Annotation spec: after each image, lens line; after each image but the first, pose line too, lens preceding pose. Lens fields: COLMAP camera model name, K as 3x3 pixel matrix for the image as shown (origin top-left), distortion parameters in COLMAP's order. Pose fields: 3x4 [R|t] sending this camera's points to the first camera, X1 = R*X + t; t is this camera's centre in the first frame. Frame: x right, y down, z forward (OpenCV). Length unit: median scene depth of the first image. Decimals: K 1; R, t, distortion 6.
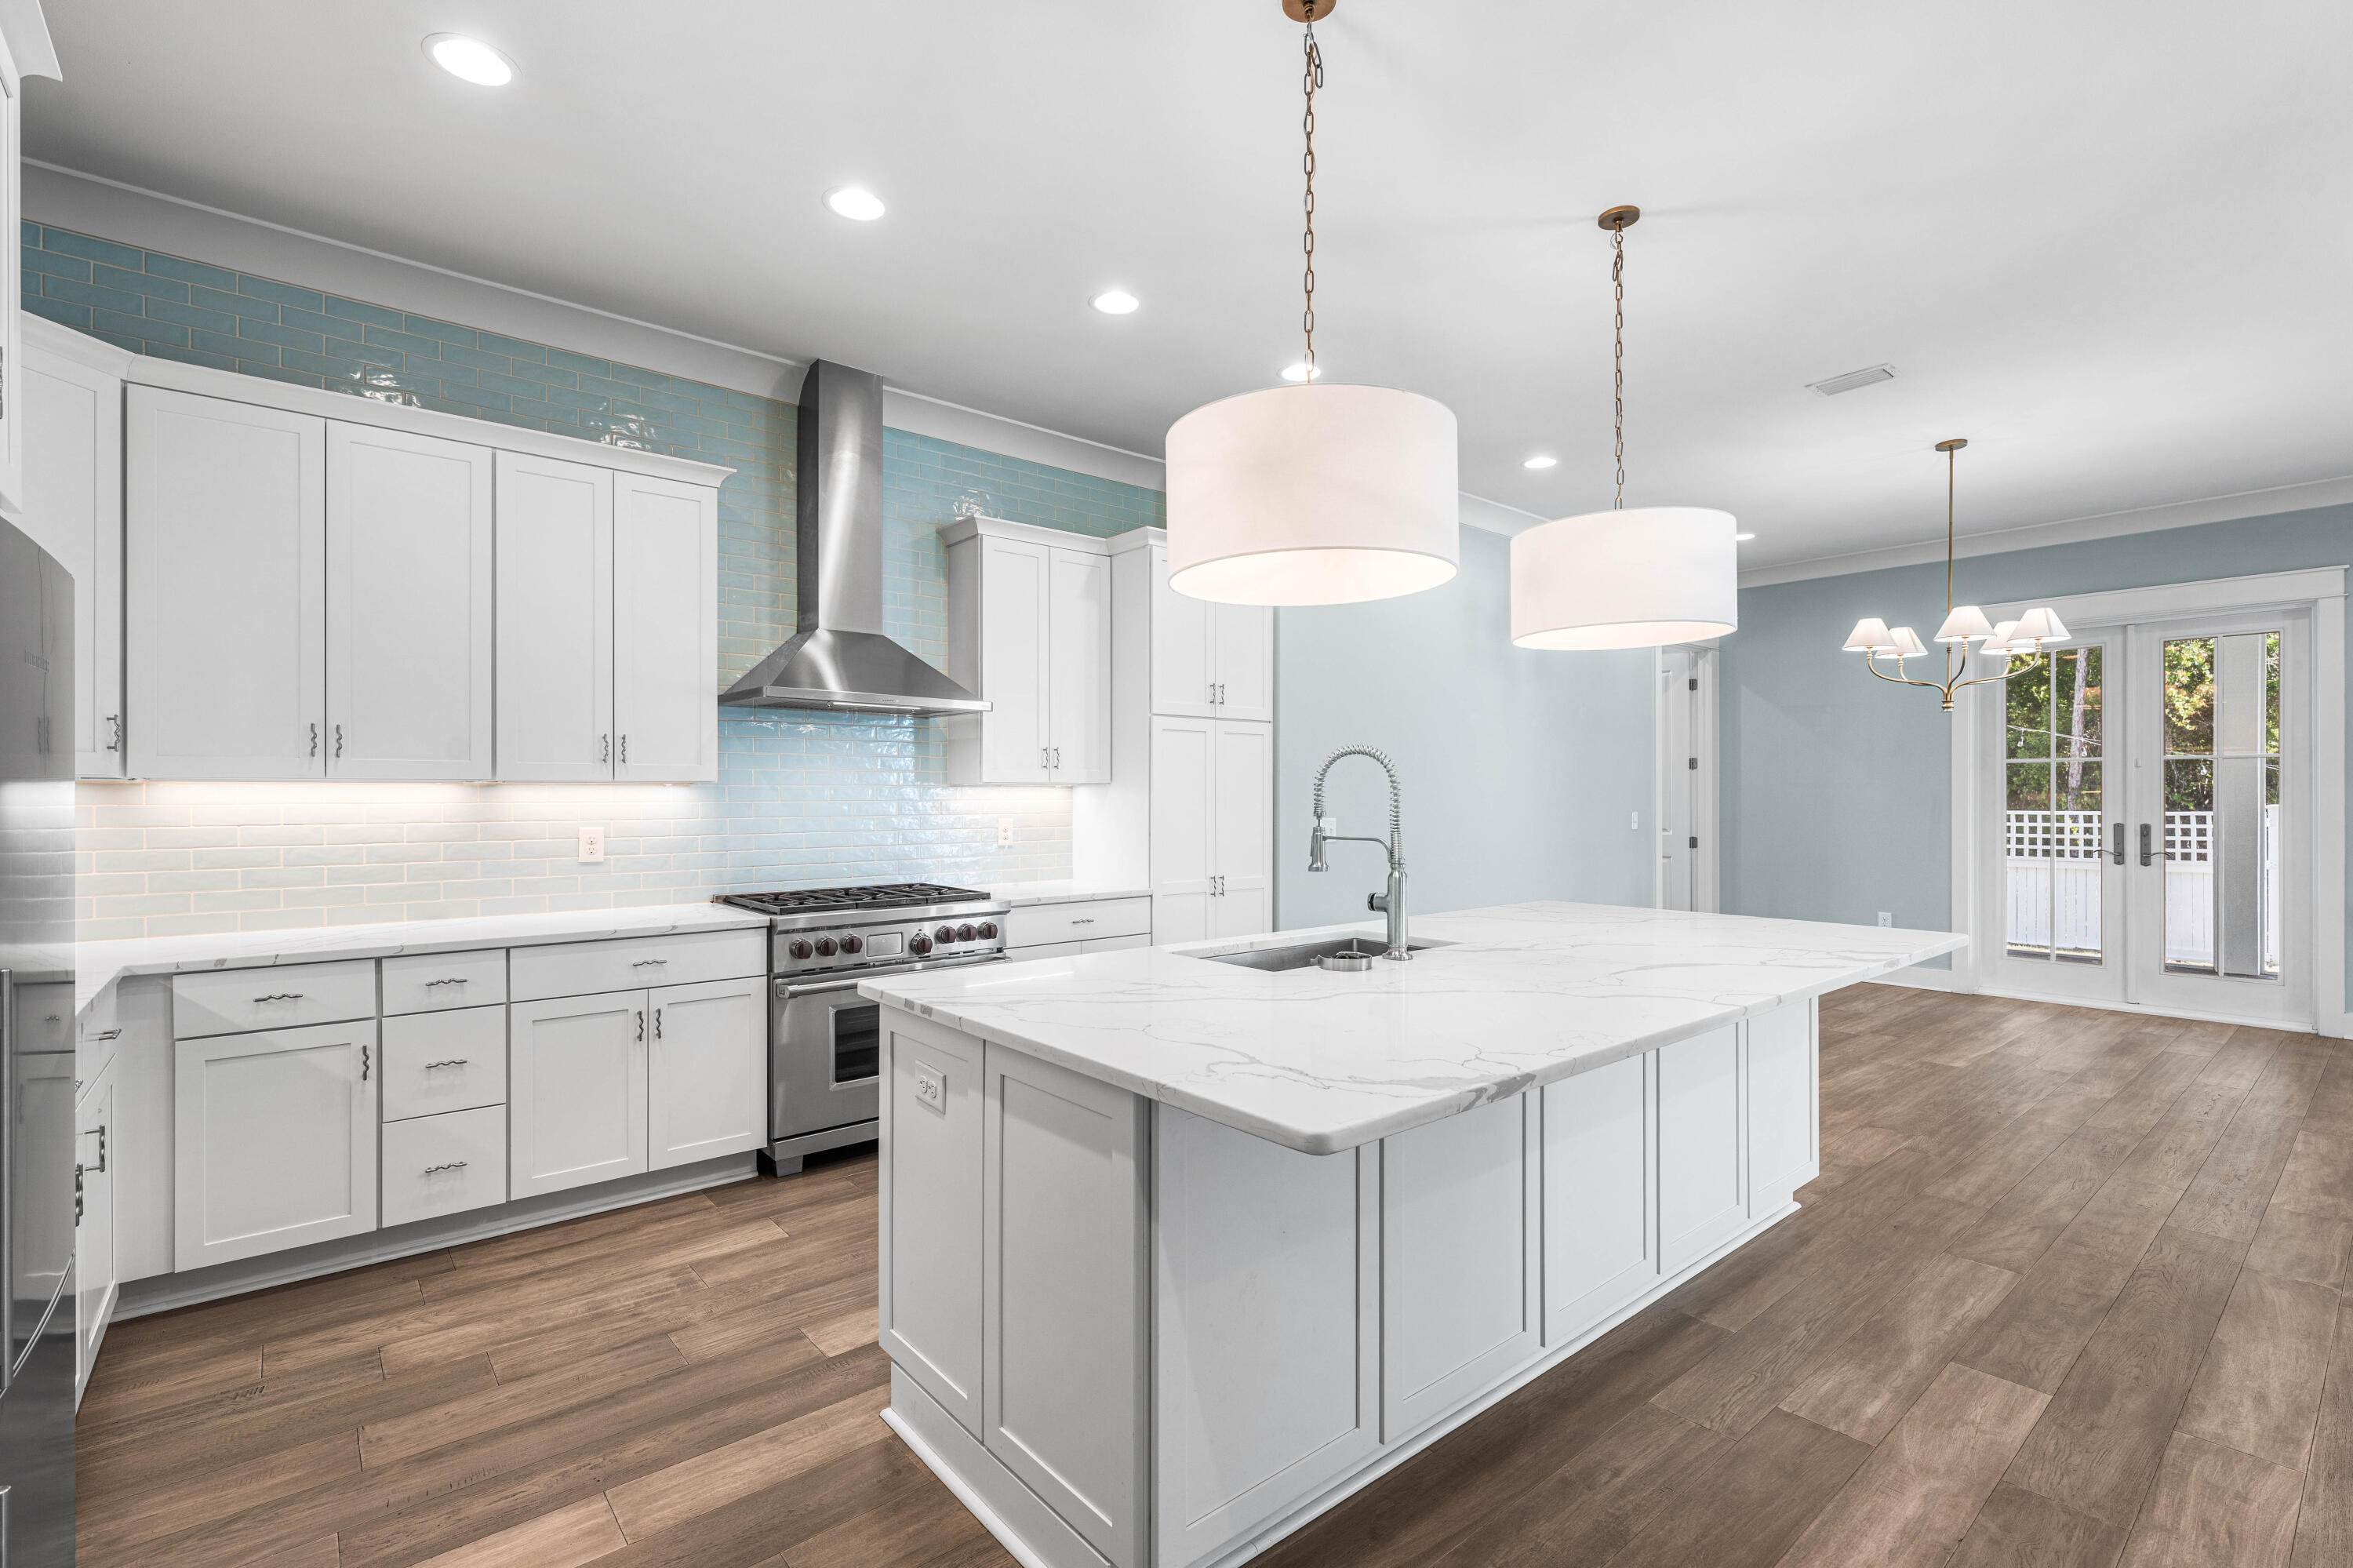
lens RADIAL K [[1059.1, 0, 1174.4], [0, 1059.1, 794.2], [0, 0, 1]] dist [0.000900, 0.000619]
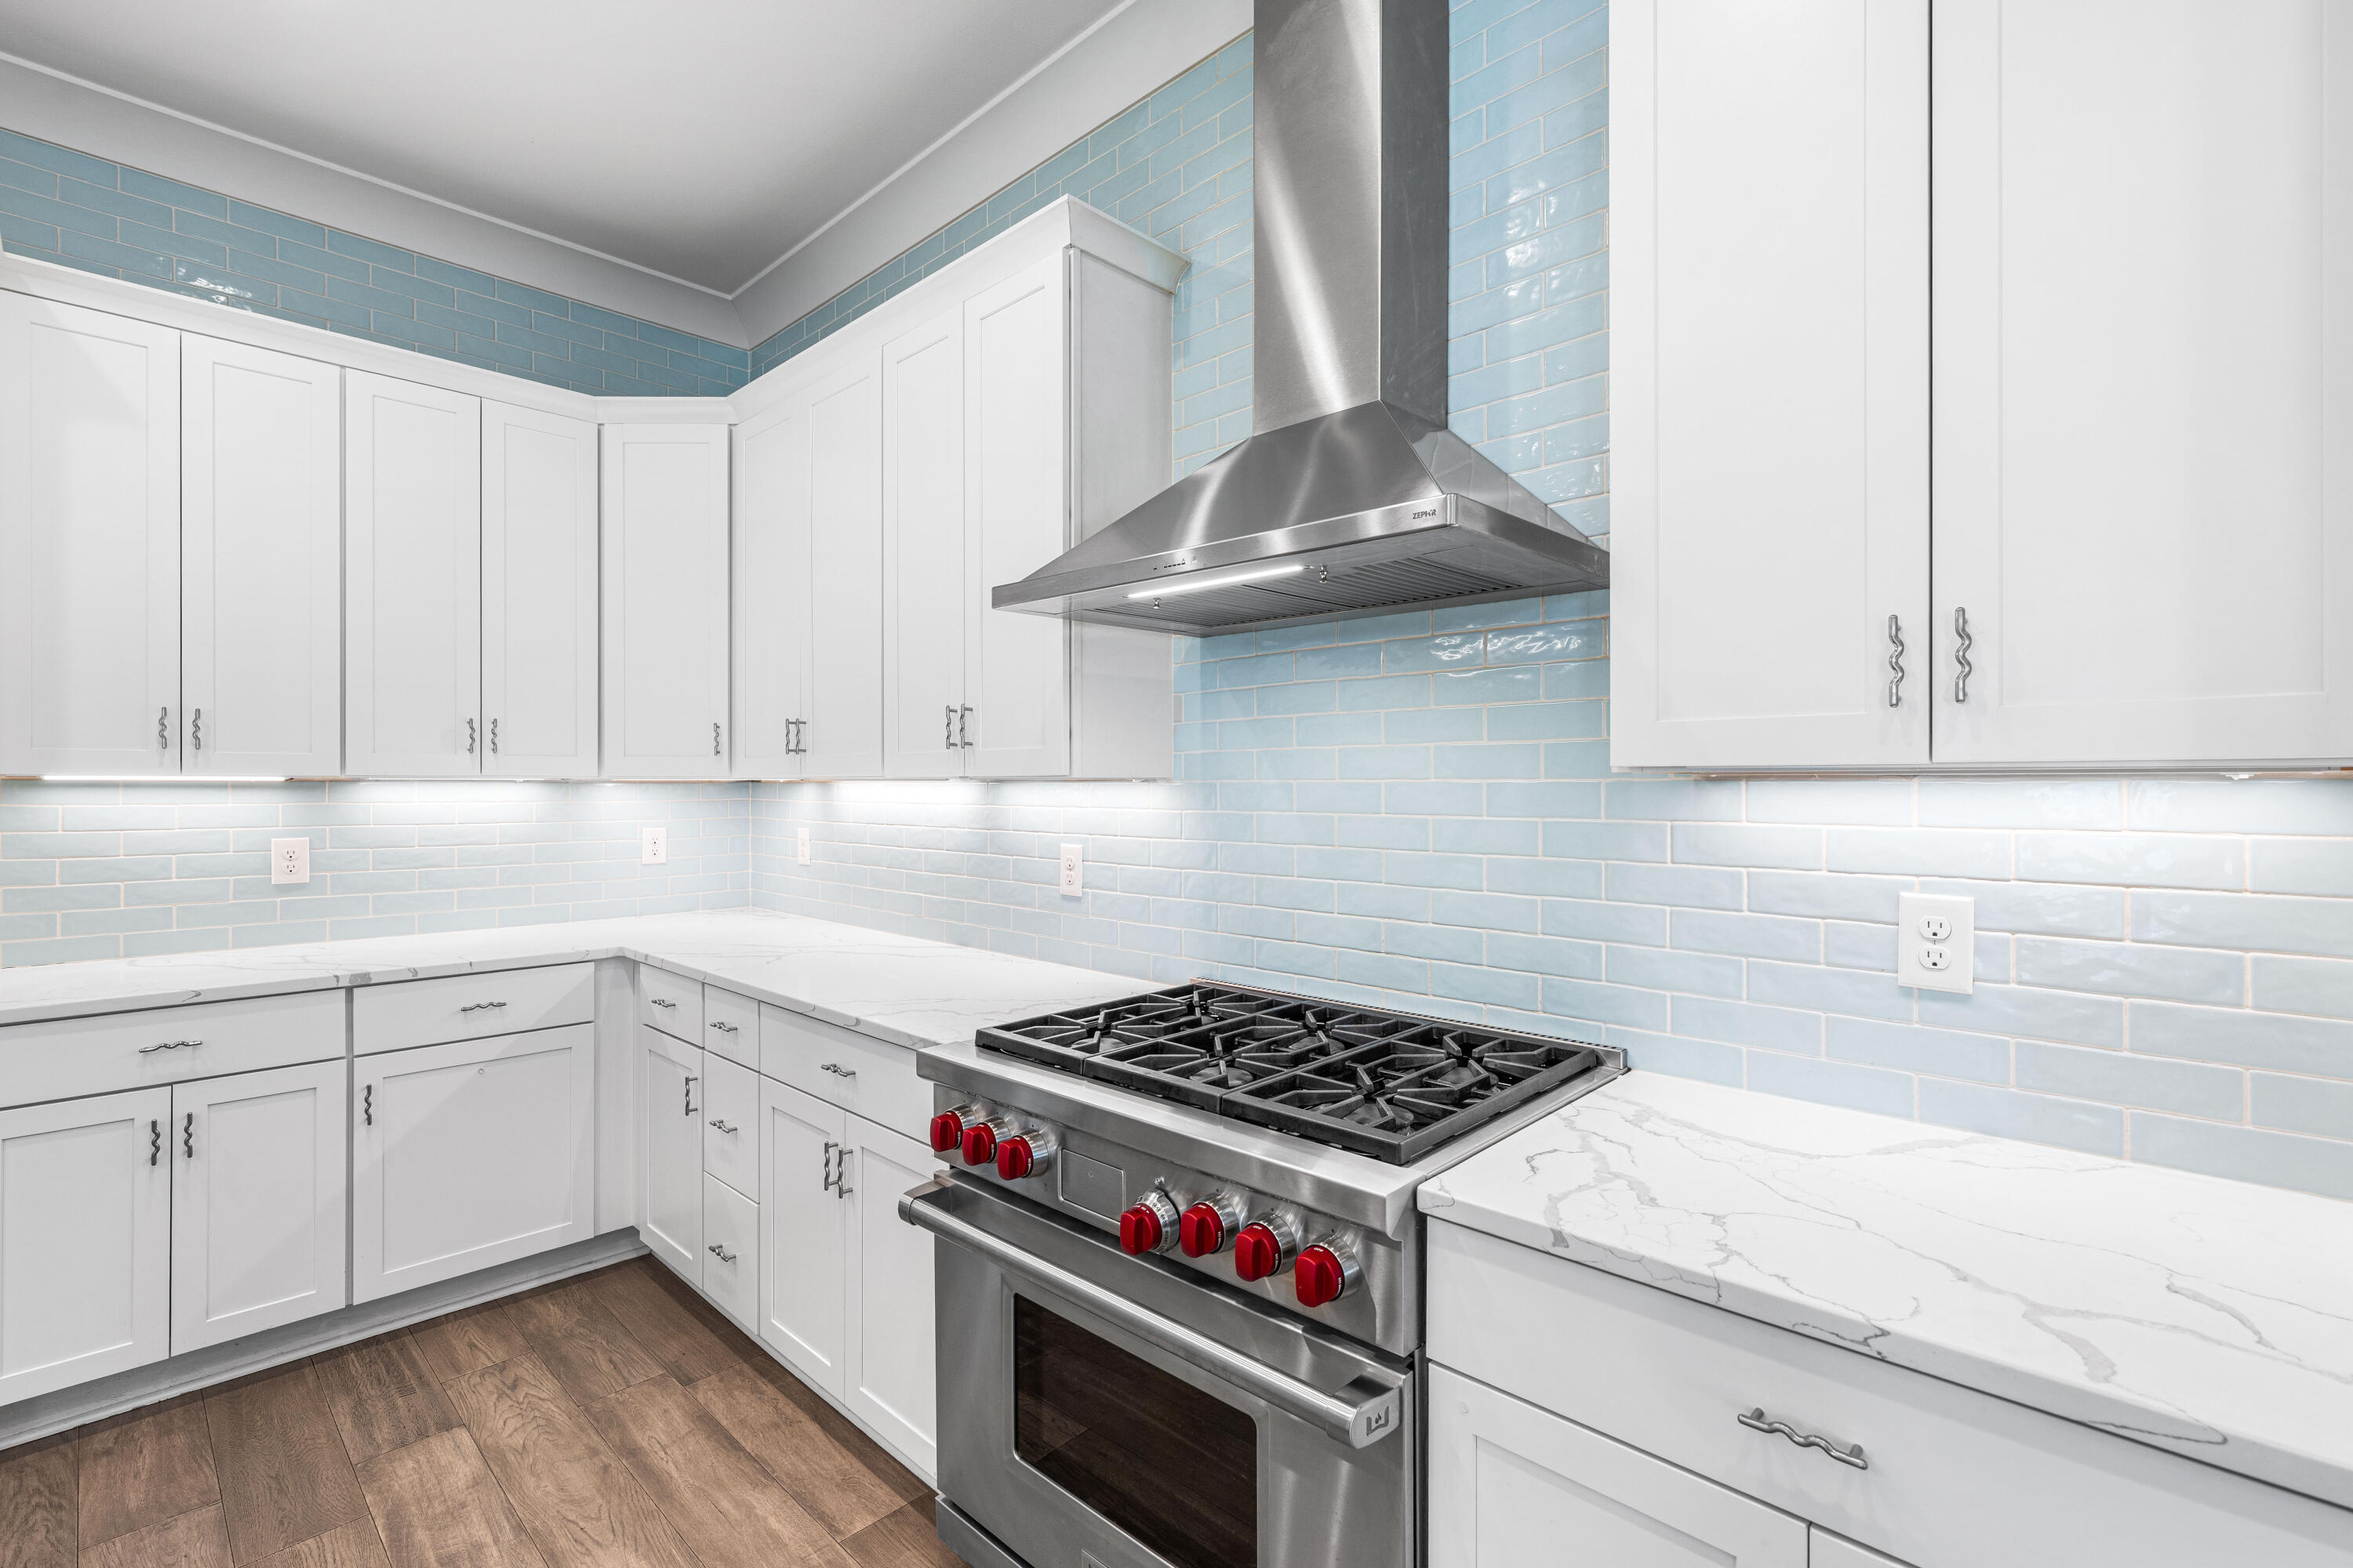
lens RADIAL K [[1045.6, 0, 1176.5], [0, 1045.6, 784.0], [0, 0, 1]] dist [-0.001821, 0.000394]
pose [[0.110408, 0.001029, -0.993886, 0.147865], [-0.000178, 0.999999, 0.001015, -0.009827], [0.993886, 0.000065, 0.110408, 1.238628]]
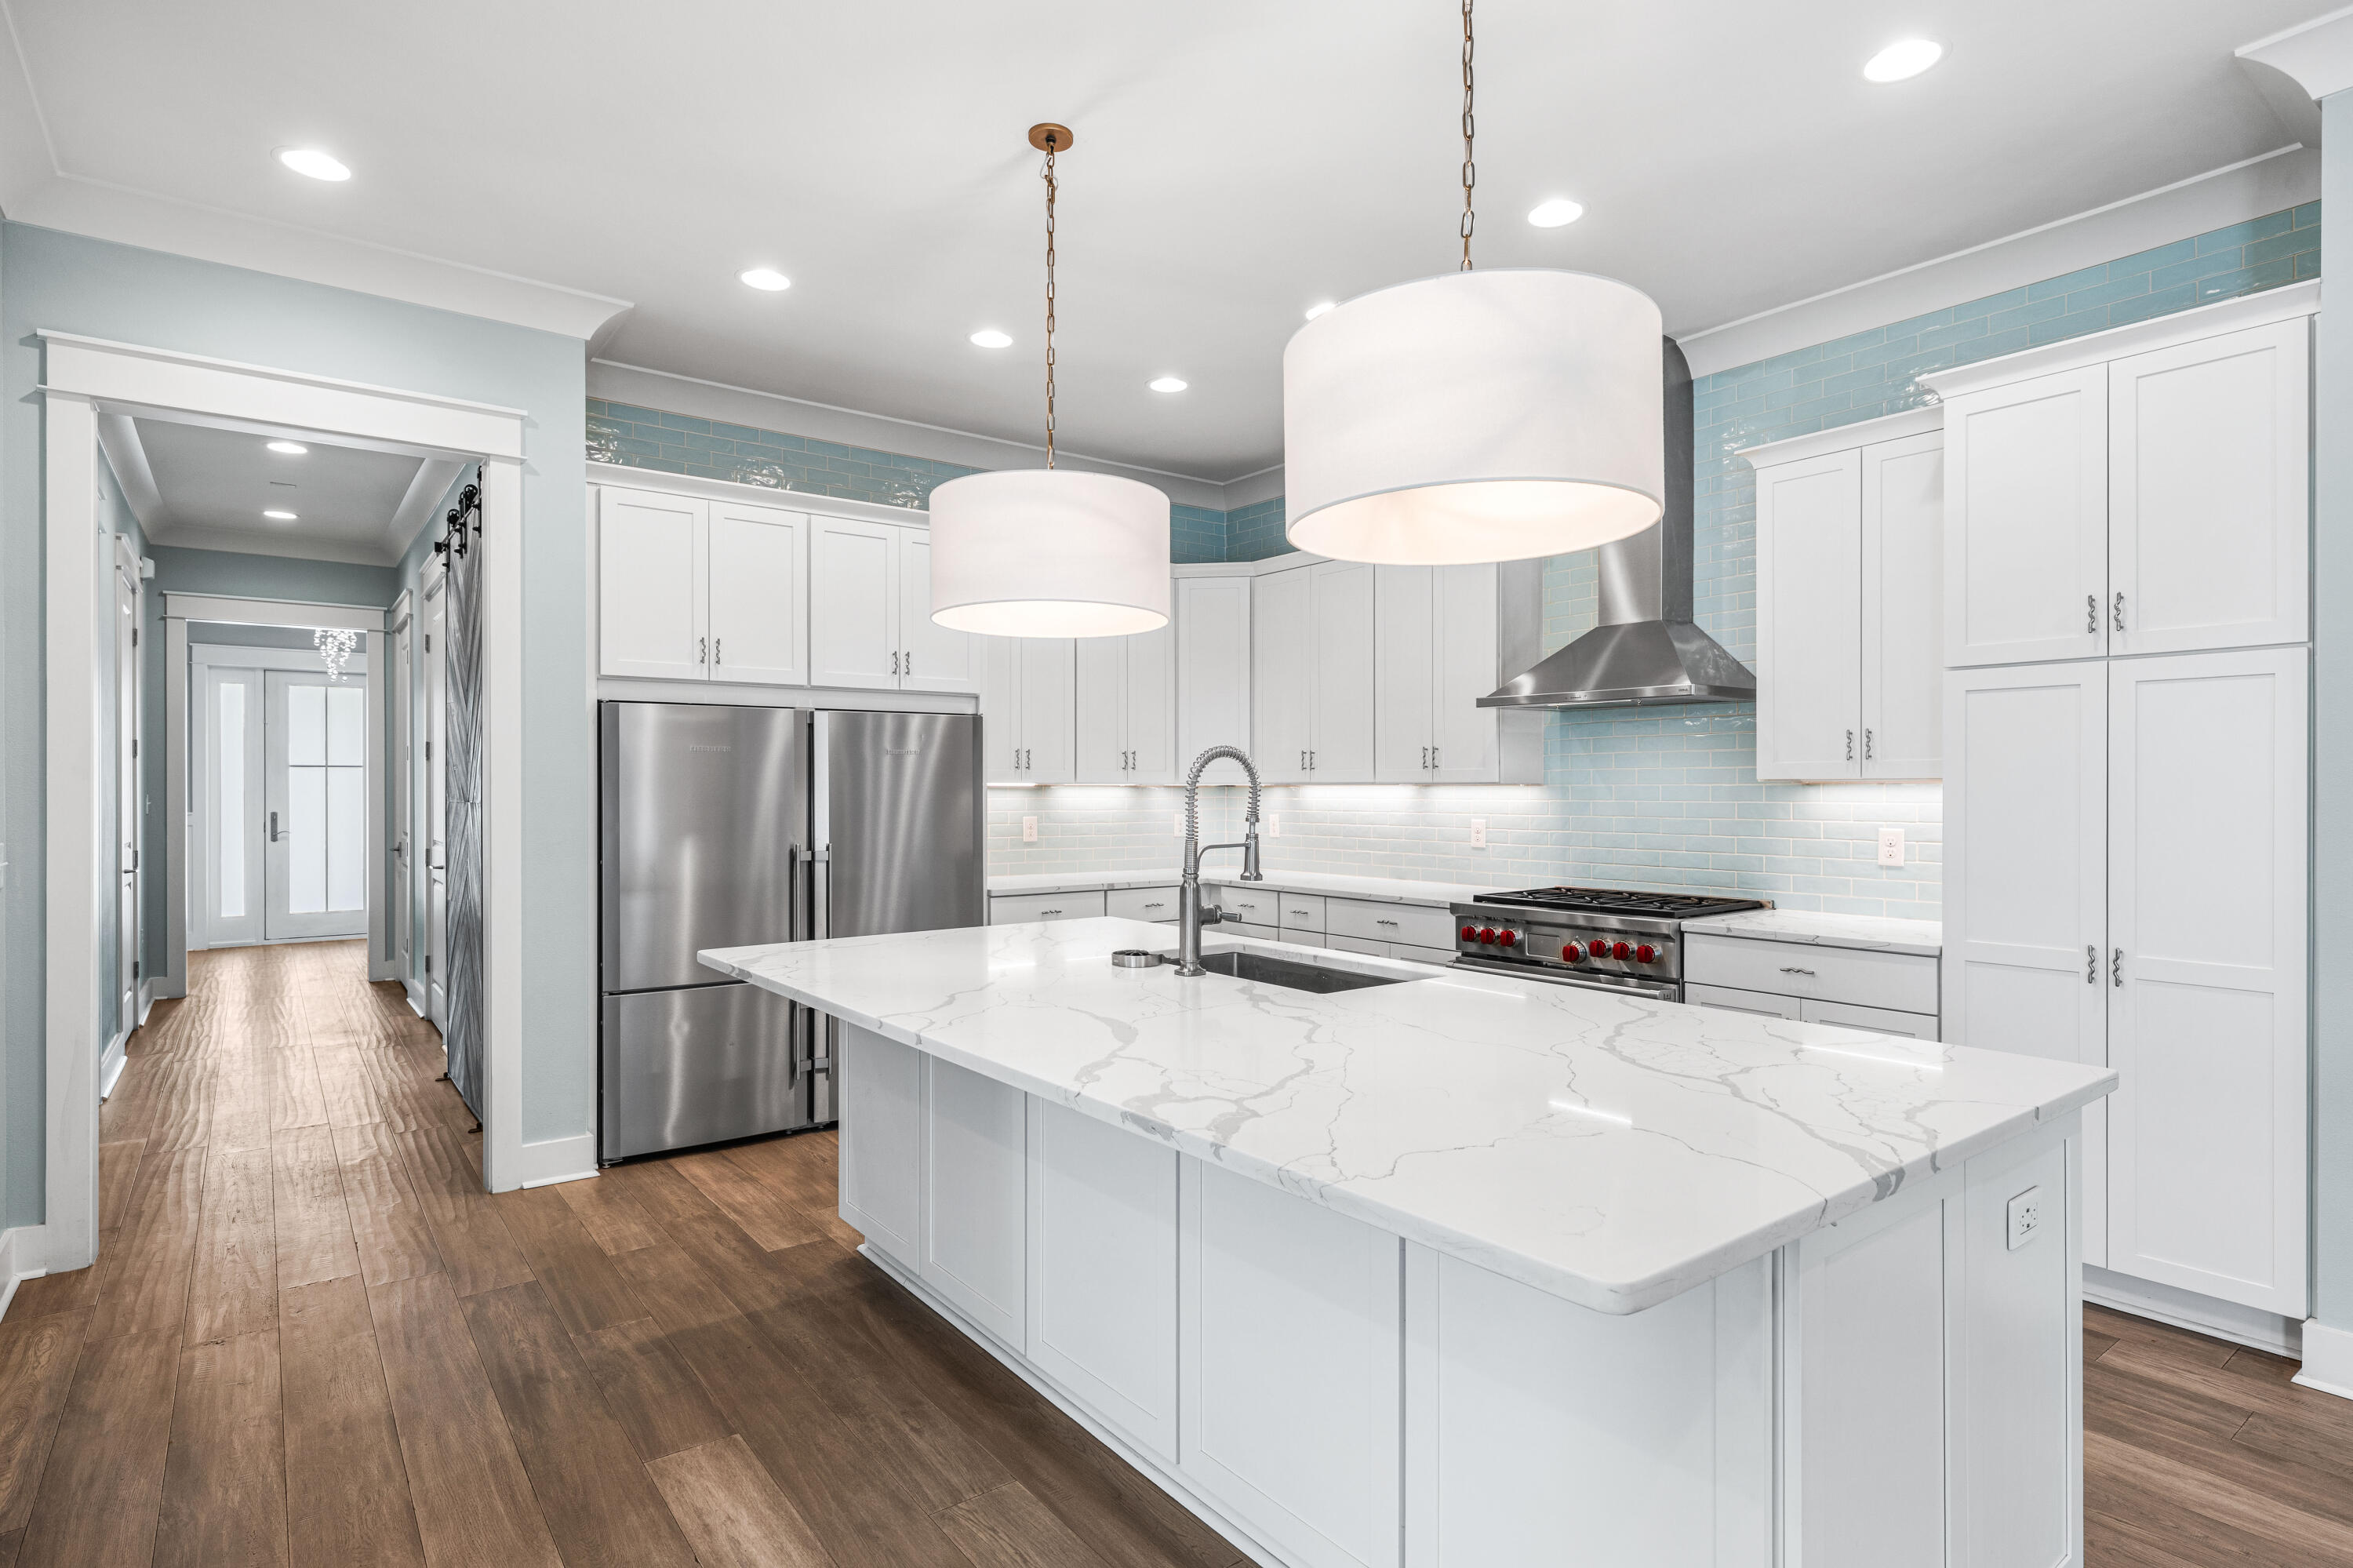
lens RADIAL K [[1202.2, 0, 1179.7], [0, 1202.2, 789.4], [0, 0, 1]] dist [0.003732, 0.000439]
pose [[-0.044367, 0.001866, -0.999014, 1.092514], [0.001036, 0.999998, 0.001822, -0.008725], [0.999015, -0.000954, -0.044369, 0.888559]]
